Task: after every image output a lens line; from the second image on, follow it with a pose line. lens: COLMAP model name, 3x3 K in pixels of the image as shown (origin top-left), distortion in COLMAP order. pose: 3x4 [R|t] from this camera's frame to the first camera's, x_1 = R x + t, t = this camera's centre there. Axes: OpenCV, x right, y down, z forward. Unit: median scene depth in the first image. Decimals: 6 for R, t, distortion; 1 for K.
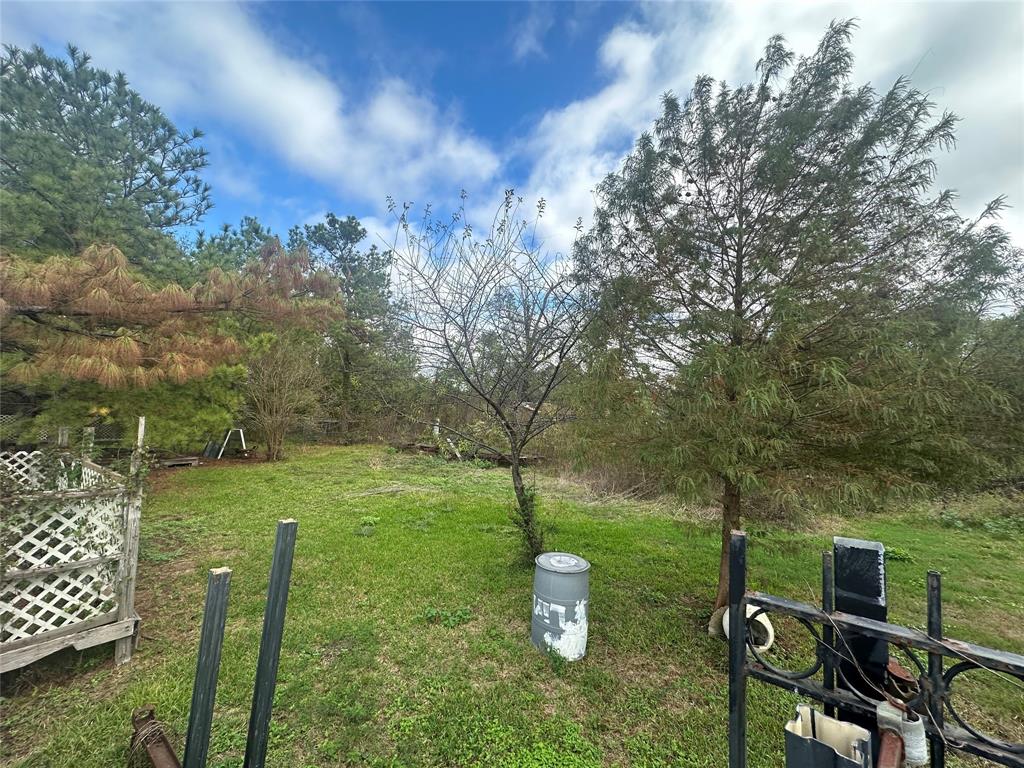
lens RADIAL K [[409.2, 0, 510.4], [0, 409.2, 380.9], [0, 0, 1]] dist [-0.002035, -0.000266]
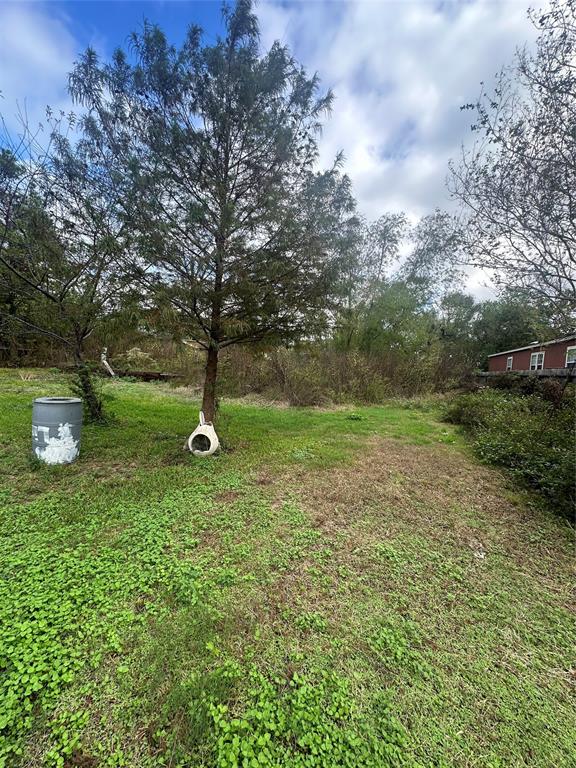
lens RADIAL K [[306.9, 0, 288.9], [0, 306.9, 381.5], [0, 0, 1]] dist [-0.002035, -0.000266]
pose [[0.961311, 0.011712, 0.275218, 0.239442], [-0.052459, 0.988596, 0.141161, 0.085434], [-0.270426, -0.150137, 0.950962, -0.058886]]
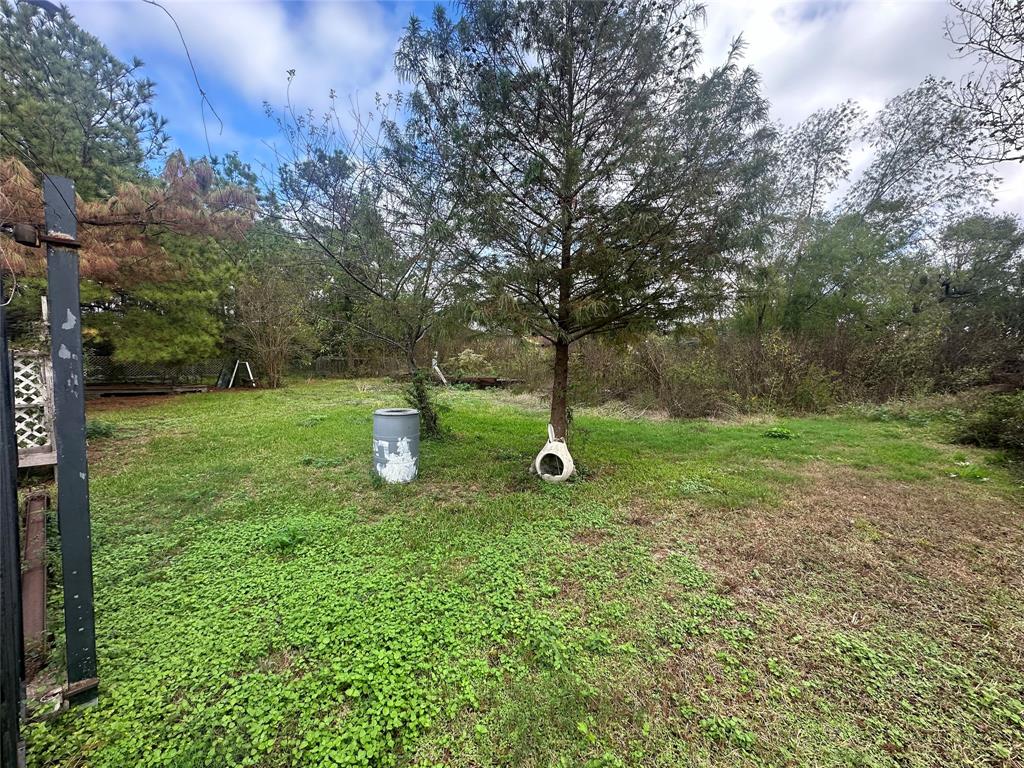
lens RADIAL K [[409.2, 0, 511.4], [0, 409.2, 381.5], [0, 0, 1]] dist [-0.002035, -0.000266]
pose [[0.996659, -0.023534, -0.078213, 0.233802], [0.033872, 0.990455, 0.133608, 0.086857], [0.074322, -0.135811, 0.987943, -0.060777]]
